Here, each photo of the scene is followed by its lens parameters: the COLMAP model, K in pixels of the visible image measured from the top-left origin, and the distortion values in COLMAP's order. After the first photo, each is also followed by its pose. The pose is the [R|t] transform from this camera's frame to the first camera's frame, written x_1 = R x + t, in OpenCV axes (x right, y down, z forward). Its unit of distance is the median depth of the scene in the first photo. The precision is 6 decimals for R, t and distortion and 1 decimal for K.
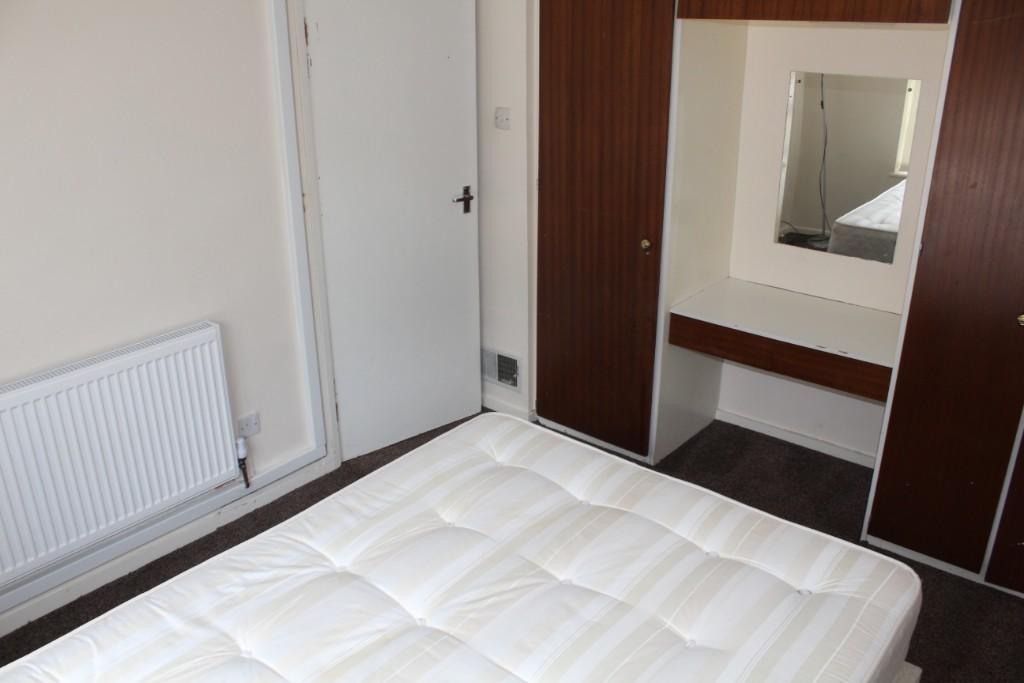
lens RADIAL K [[848.0, 0, 503.9], [0, 848.0, 345.4], [0, 0, 1]] dist [-0.170174, 0.148534]
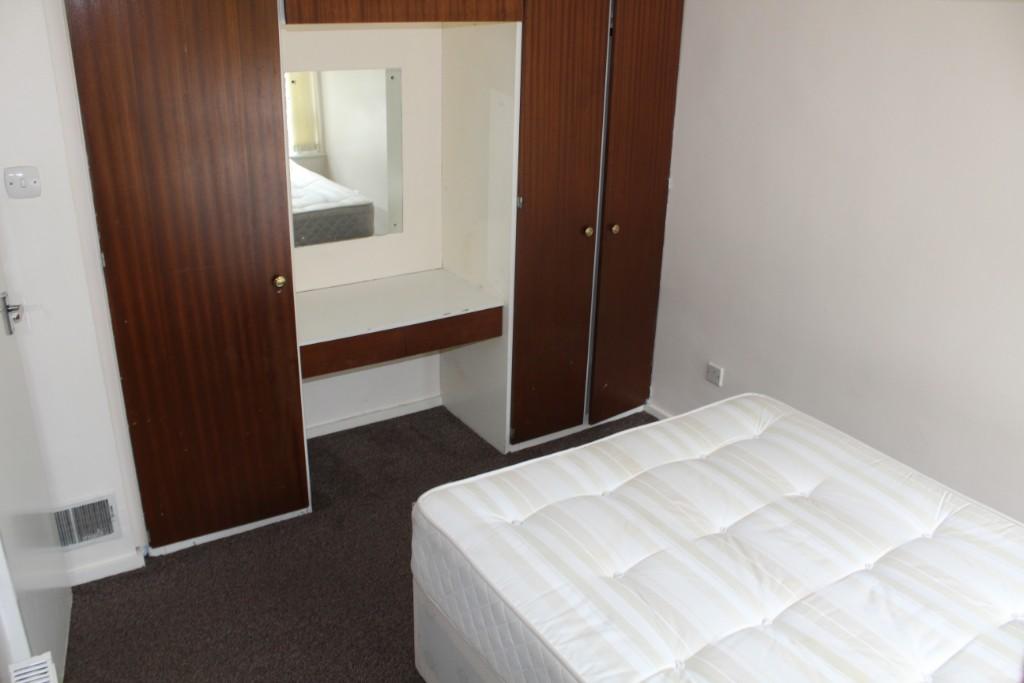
lens RADIAL K [[848.0, 0, 503.9], [0, 848.0, 345.4], [0, 0, 1]] dist [-0.170174, 0.148534]
pose [[0.290264, -0.351052, 0.890230, -0.695491], [0.336657, 0.908273, 0.248398, -0.243326], [-0.895773, 0.227601, 0.381823, 0.580577]]
